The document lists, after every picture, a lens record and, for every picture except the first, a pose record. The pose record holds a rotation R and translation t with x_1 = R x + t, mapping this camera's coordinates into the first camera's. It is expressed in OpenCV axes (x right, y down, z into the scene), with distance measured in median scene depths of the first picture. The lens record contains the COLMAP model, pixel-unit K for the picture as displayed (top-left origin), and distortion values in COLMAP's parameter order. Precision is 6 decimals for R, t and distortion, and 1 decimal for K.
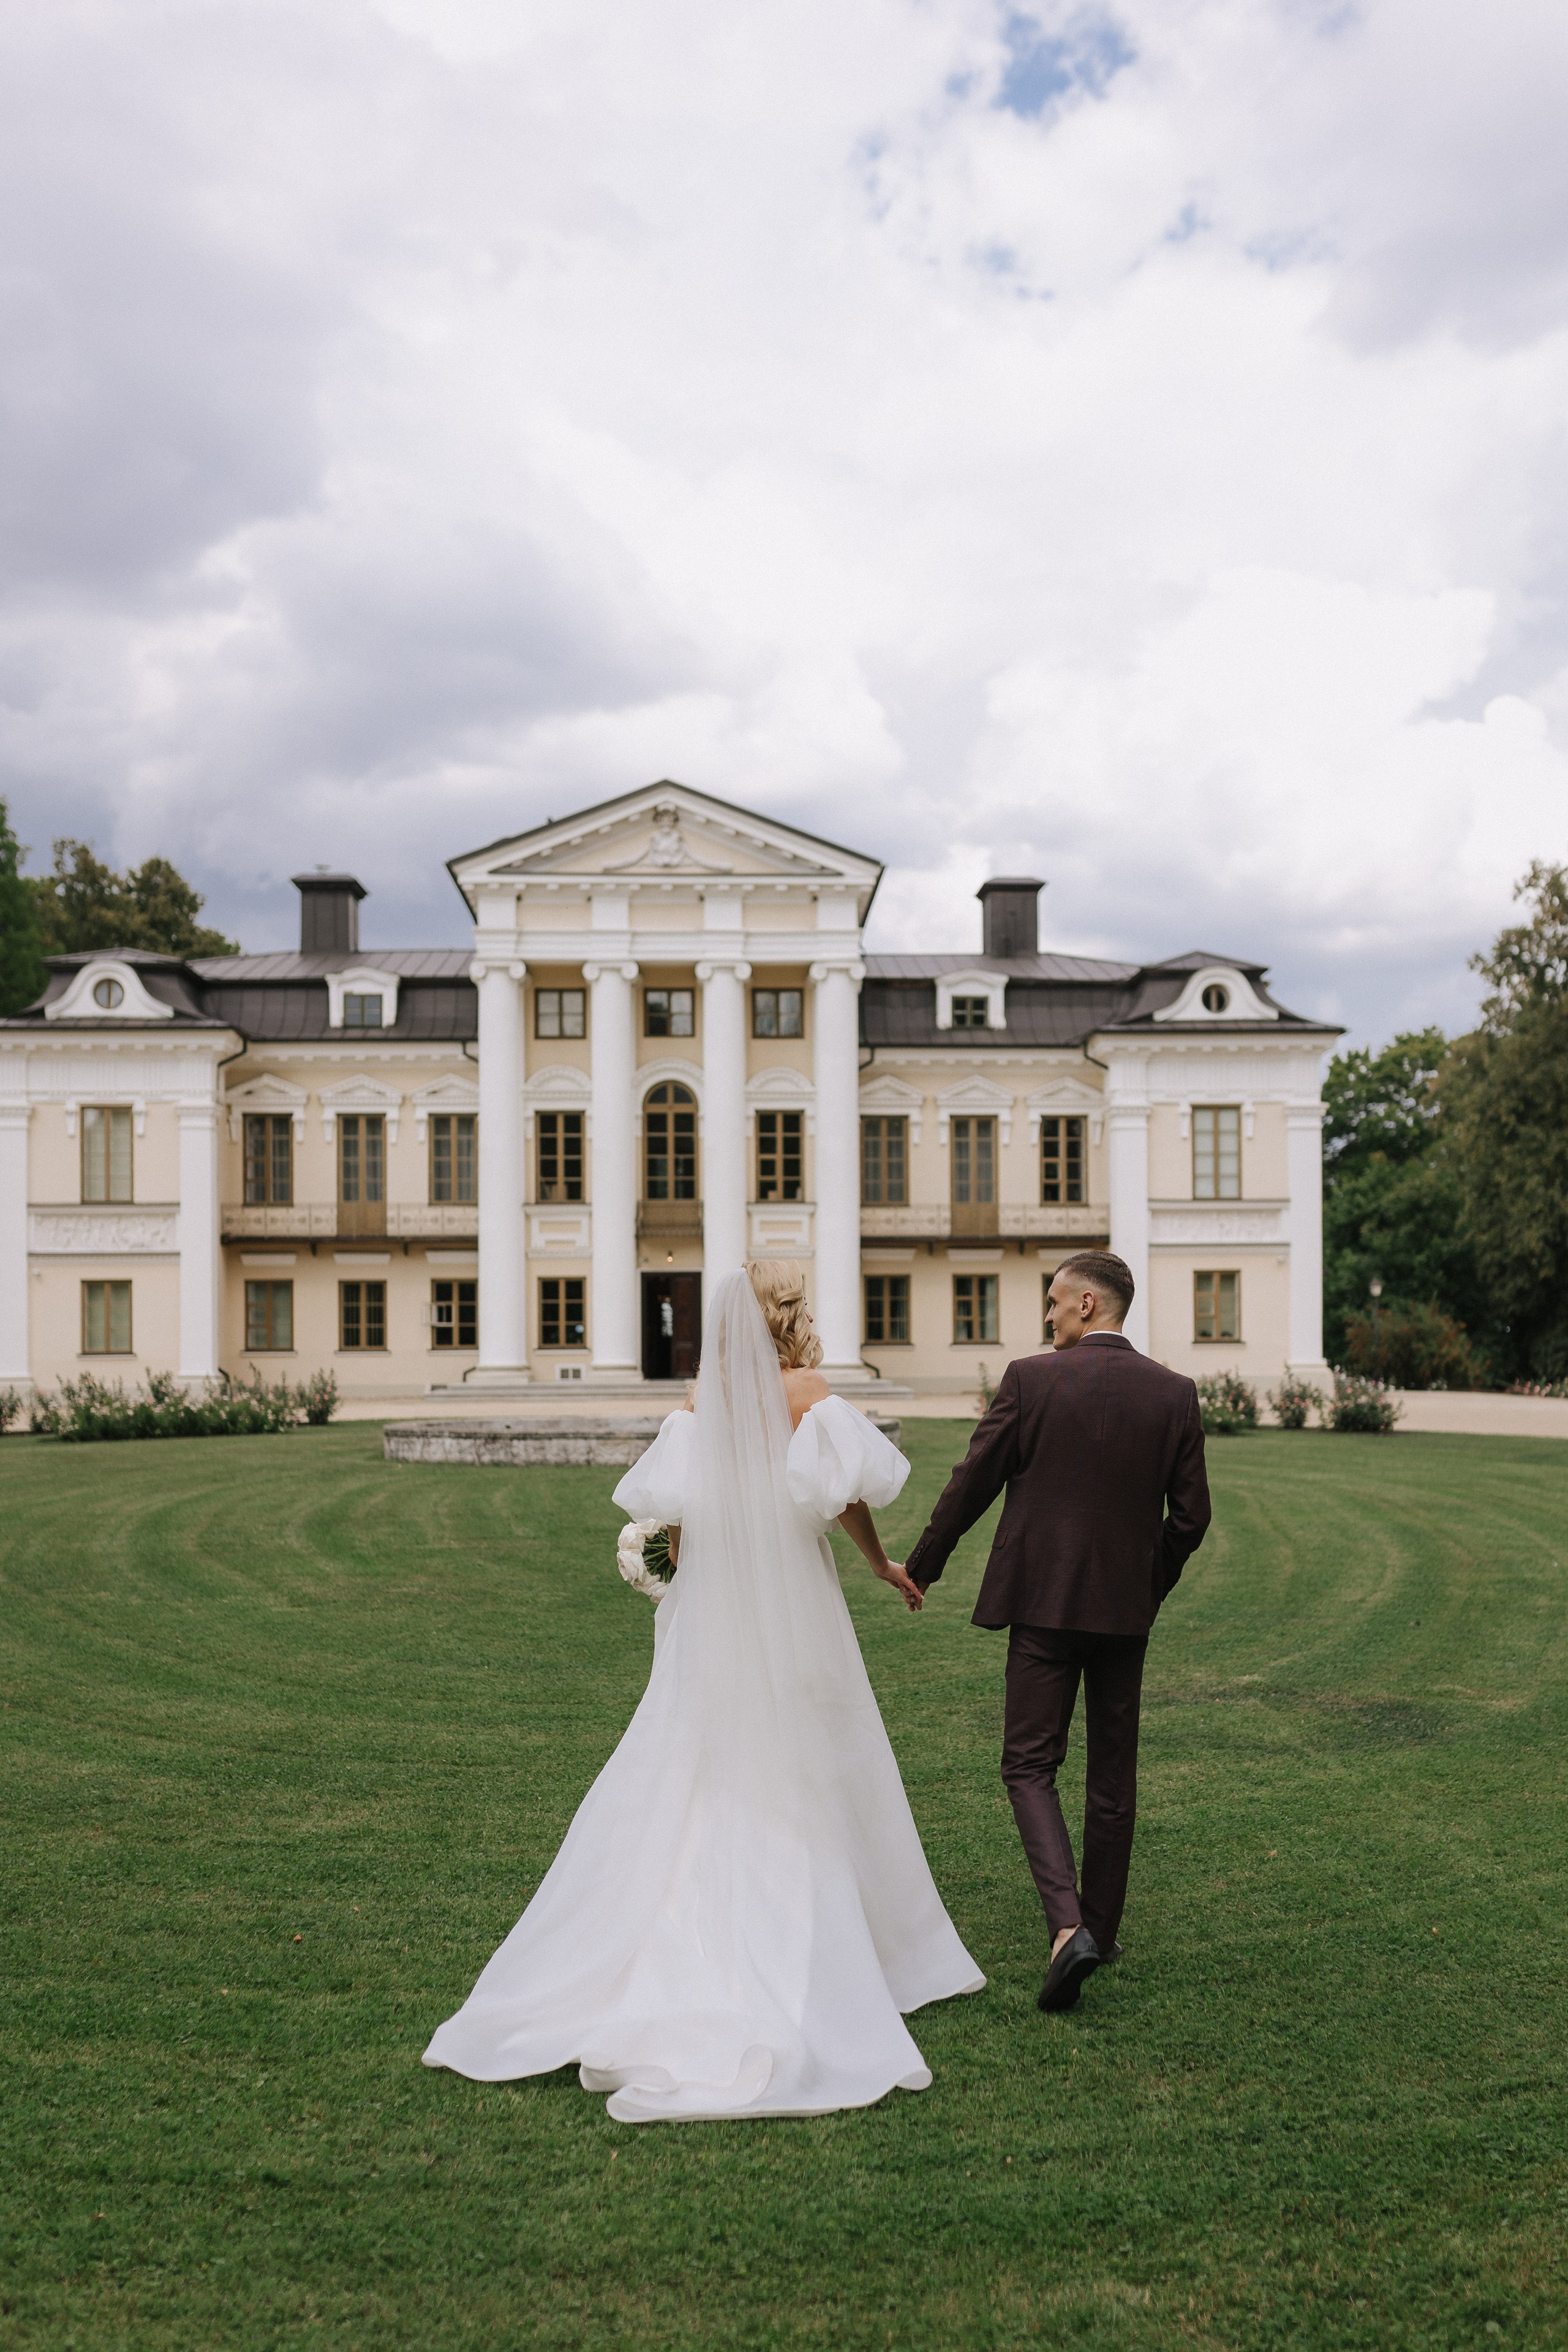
lens RADIAL K [[2346.3, 0, 863.2], [0, 2346.3, 1315.6], [0, 0, 1]] dist [-0.001268, 0.011483]
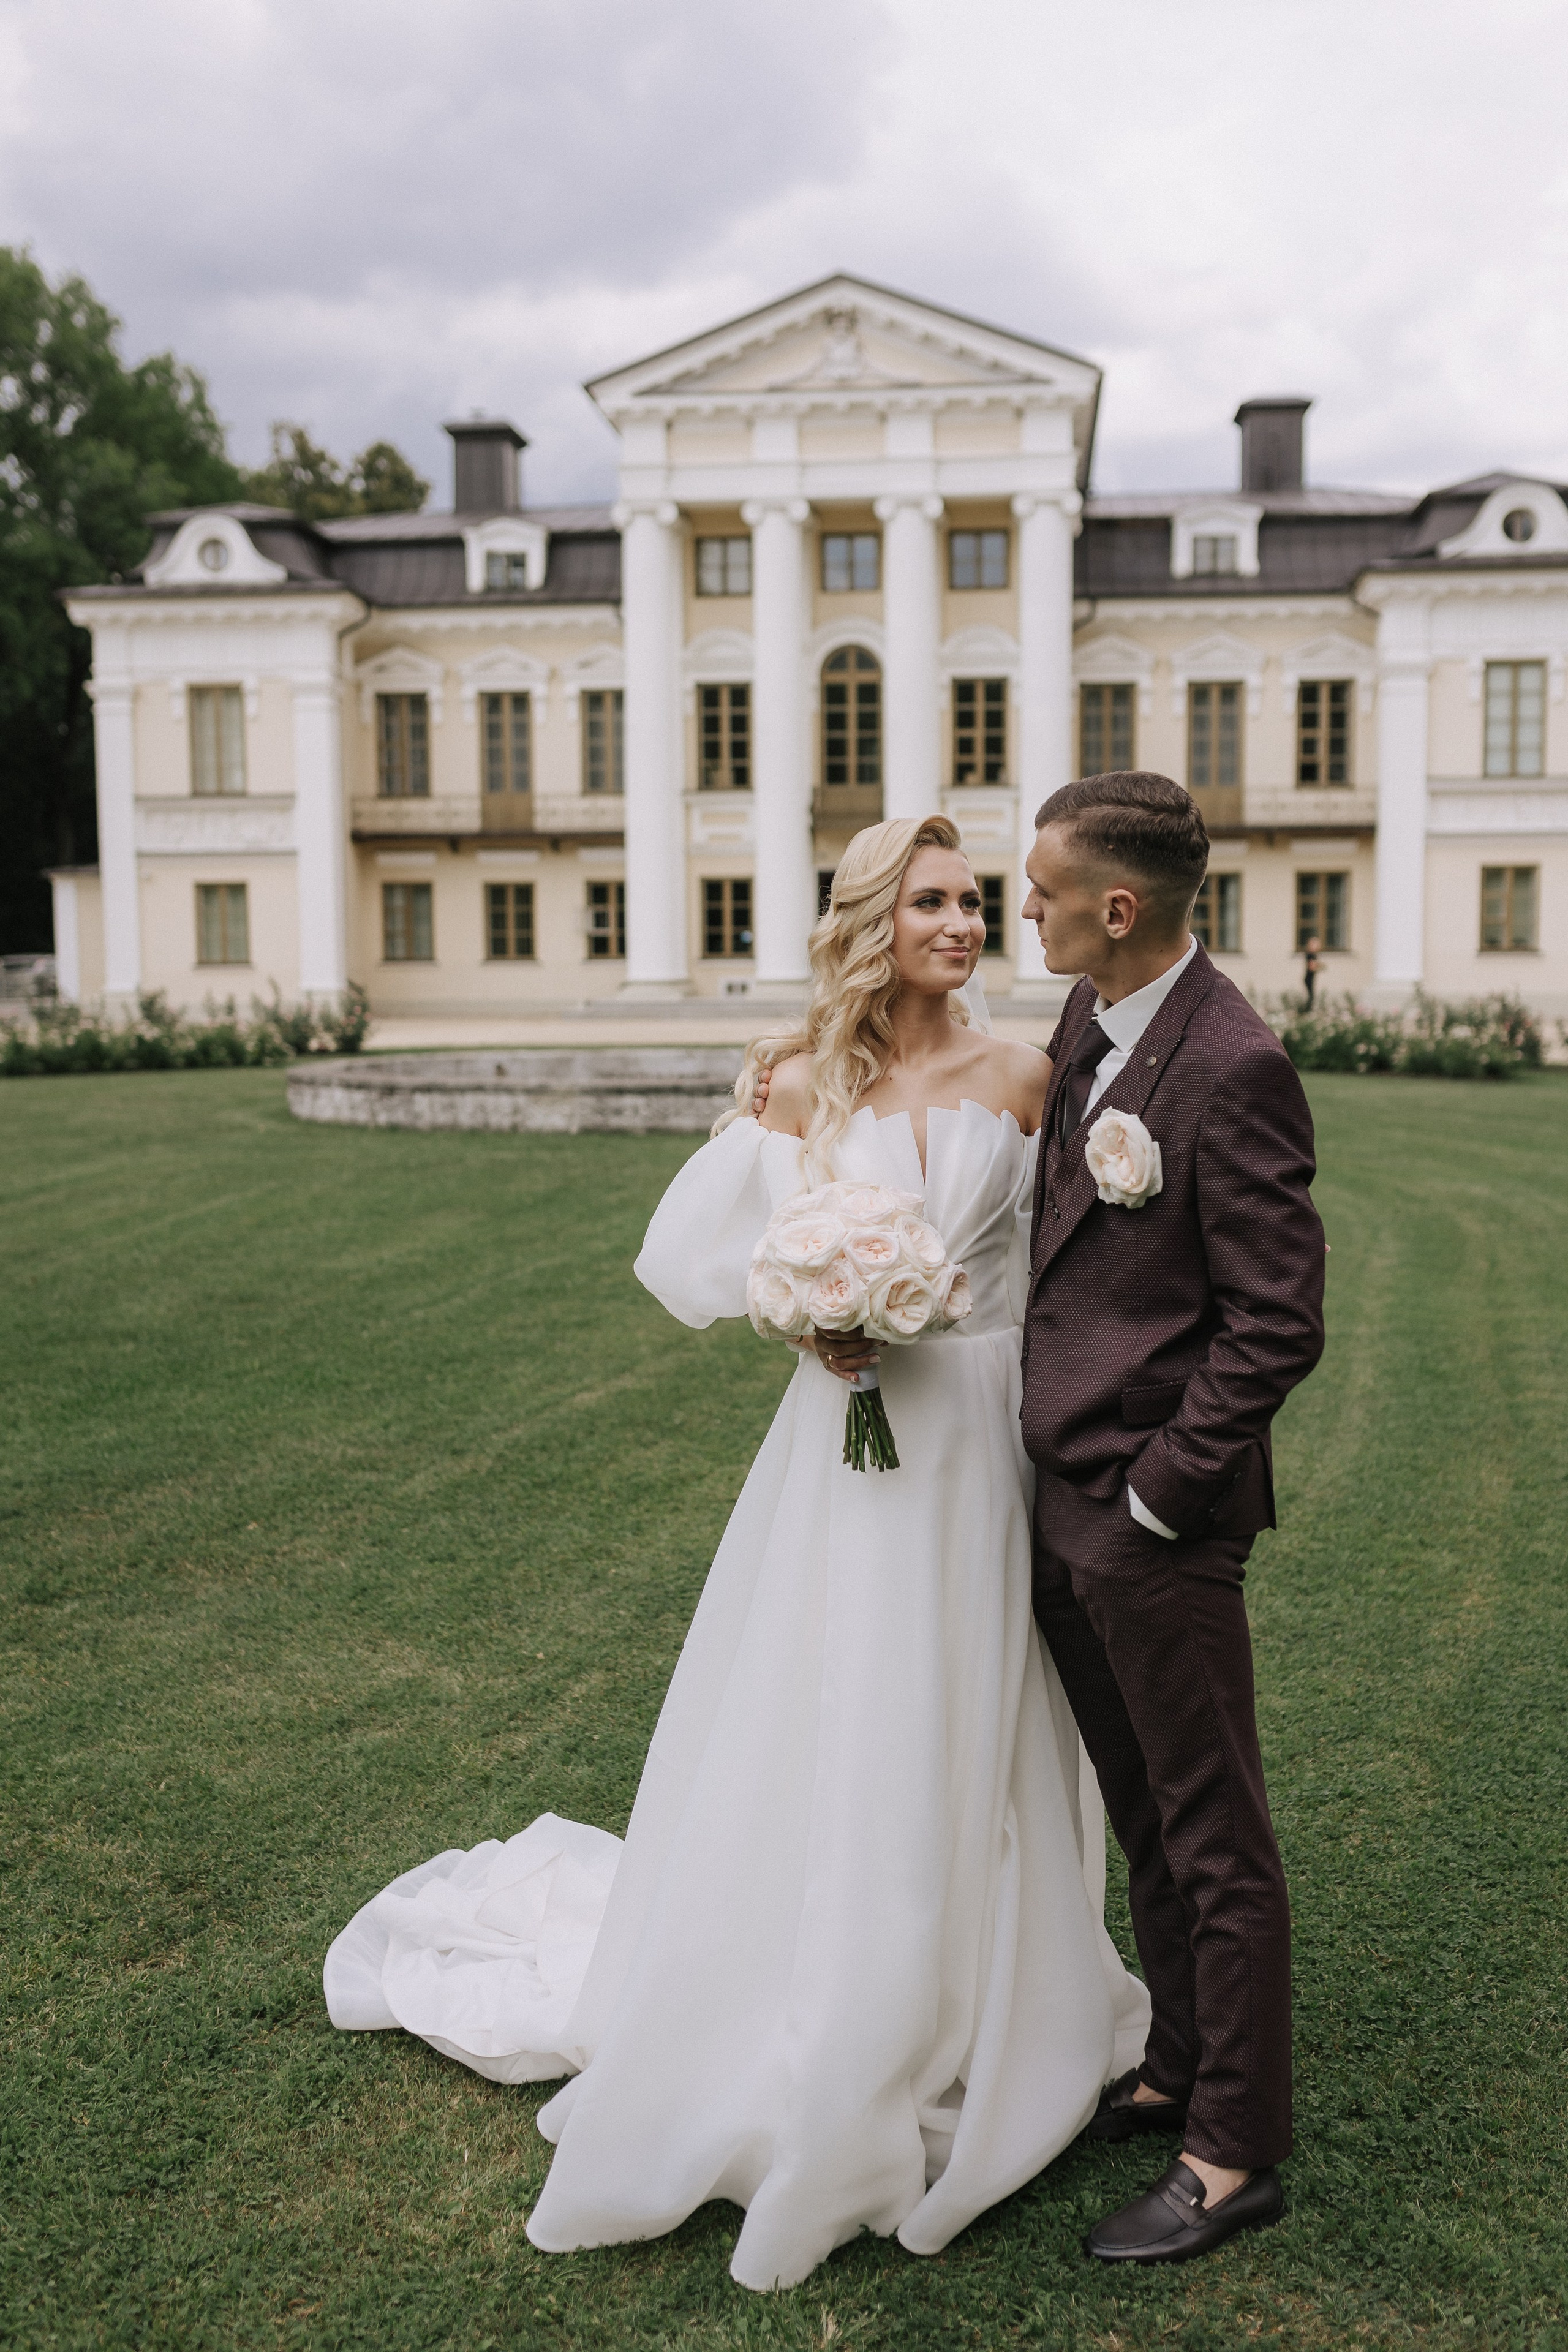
lens RADIAL K [[2281.6, 0, 784.0], [0, 2281.6, 1176.0], [0, 0, 1]] dist [-0.003937, 0.015392]
pose [[0.986213, 0.016614, -0.164646, 0.033178], [0.001463, 0.994033, 0.109071, 0.001617], [0.165475, -0.107808, 0.980304, 0.161753]]
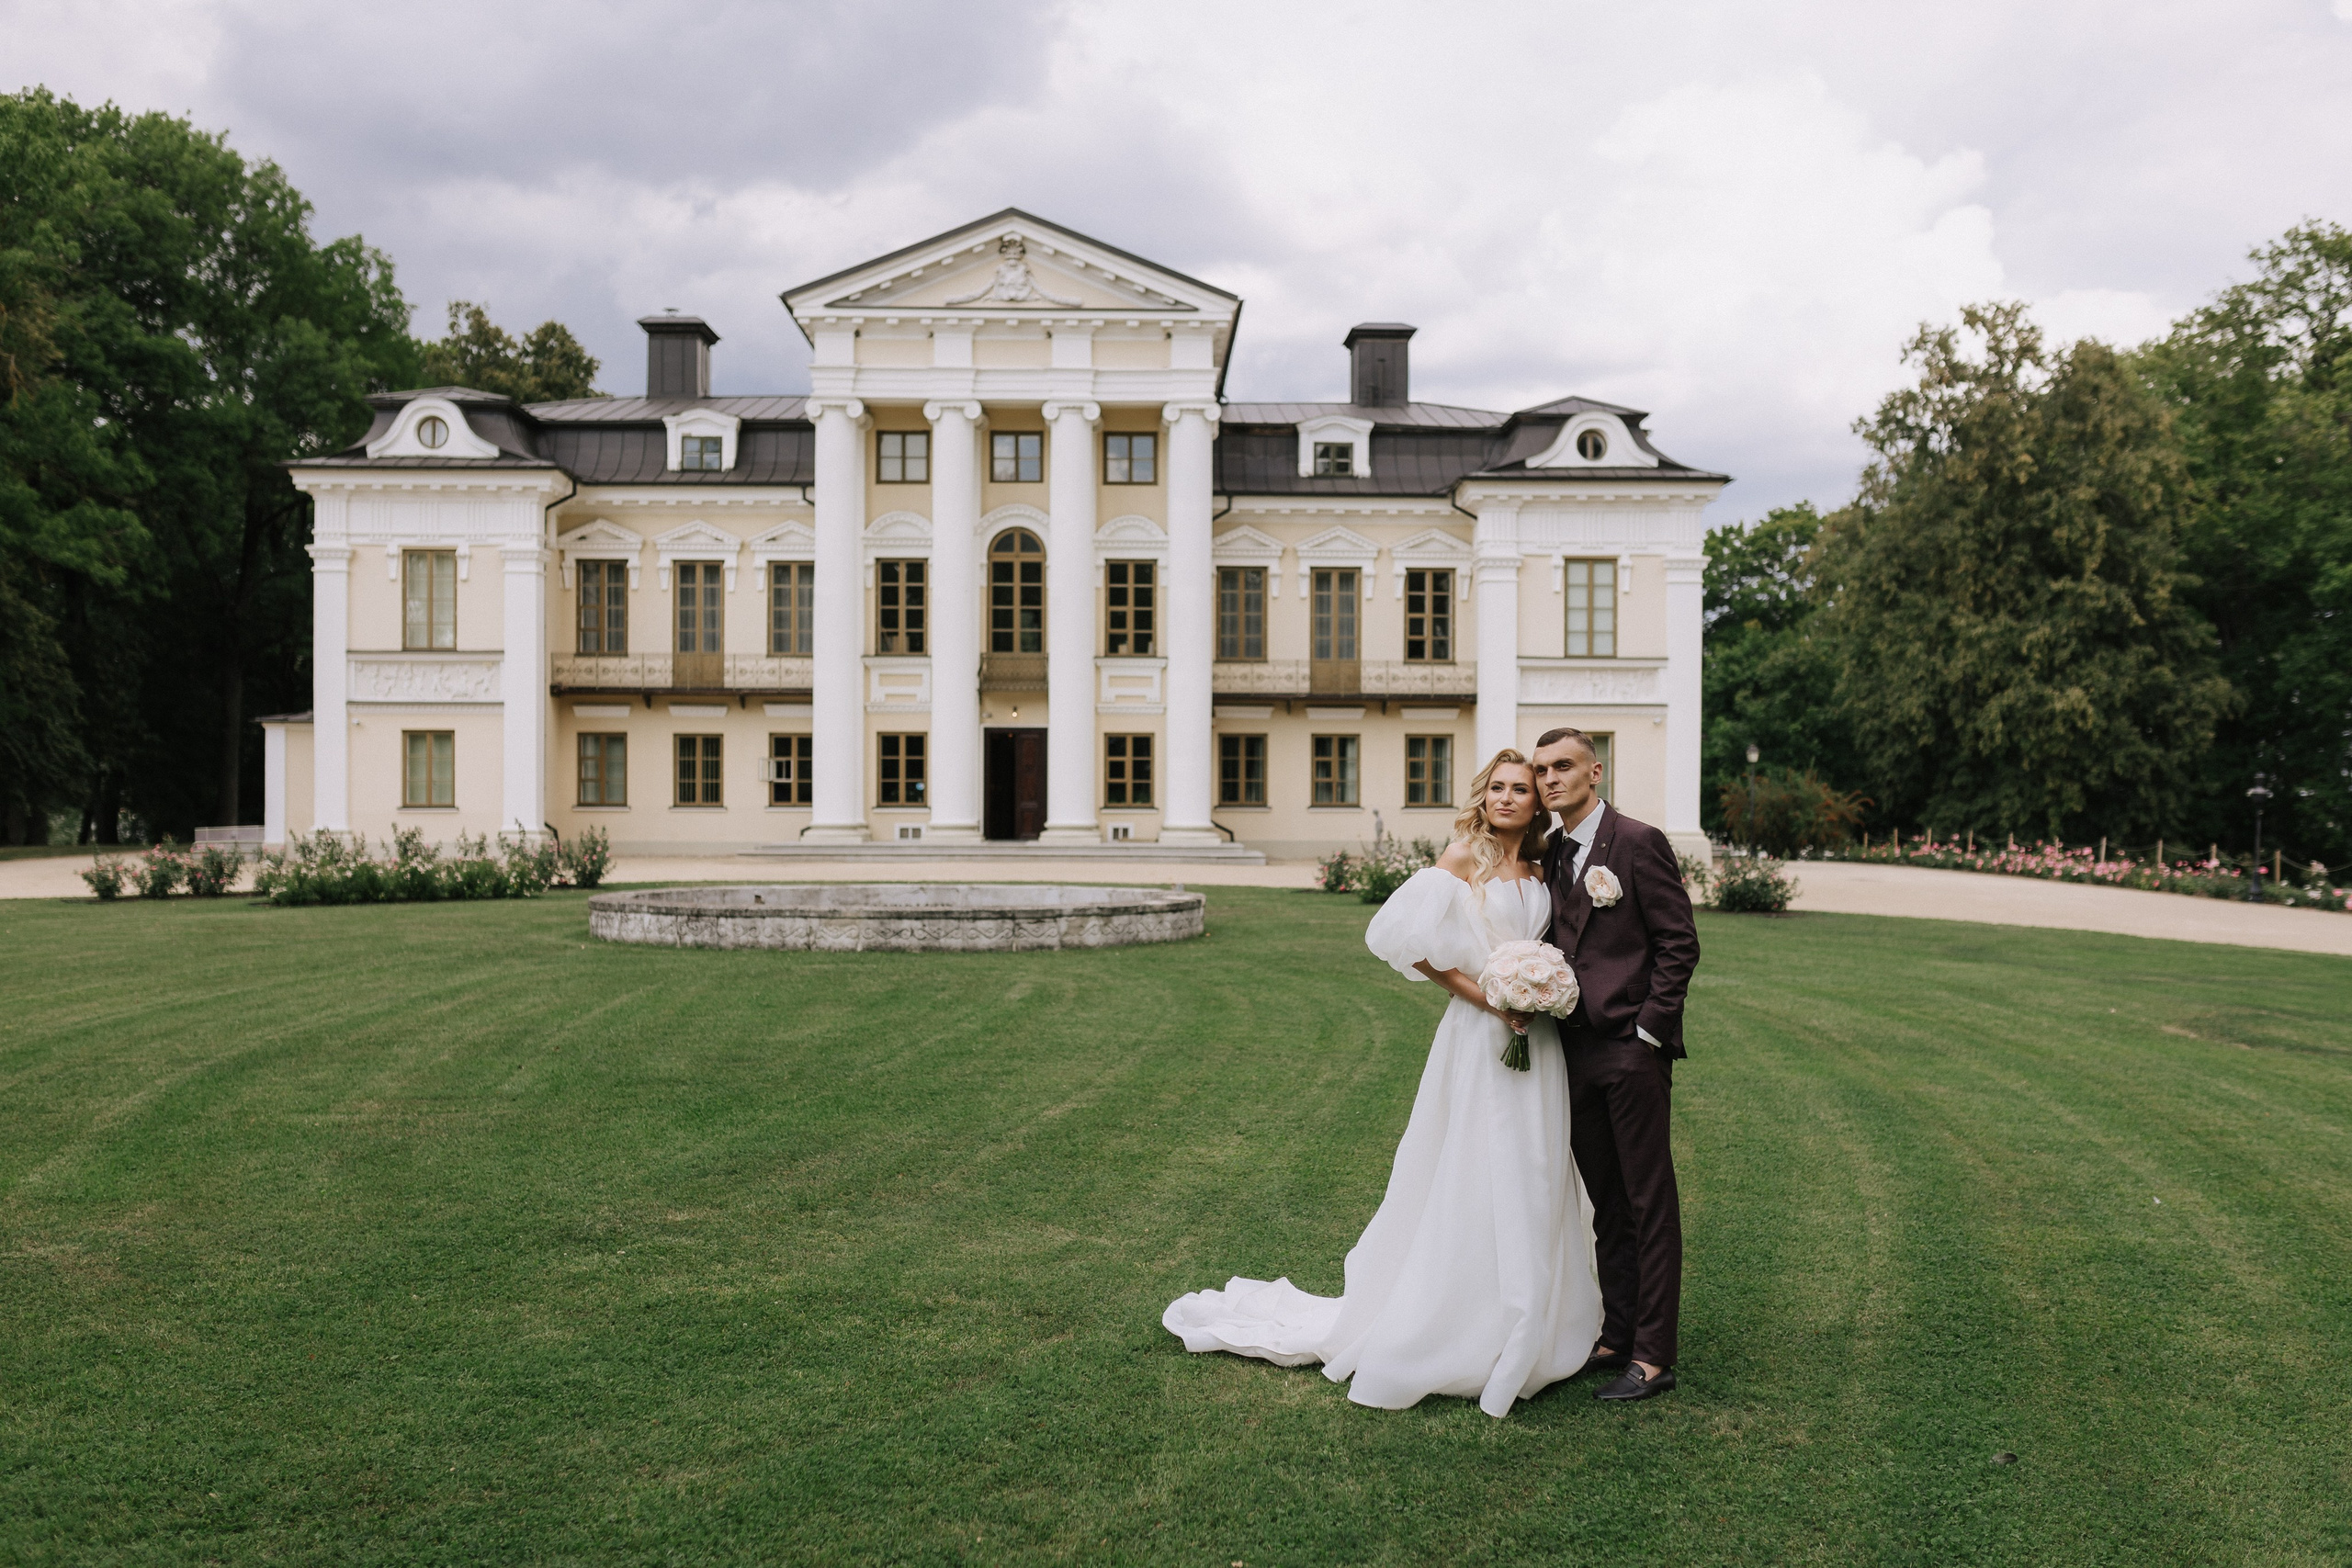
lens RADIAL K [[2173.6, 0, 1177.6], [0, 2173.6, 819.7], [0, 0, 1]] dist [0.001062, 0.007211]
pose [[0.999203, 0.011619, -0.038199, 0.018349], [-0.010895, 0.999758, 0.019105, 0.001155], [0.038411, -0.018674, 0.999088, 0.114214]]
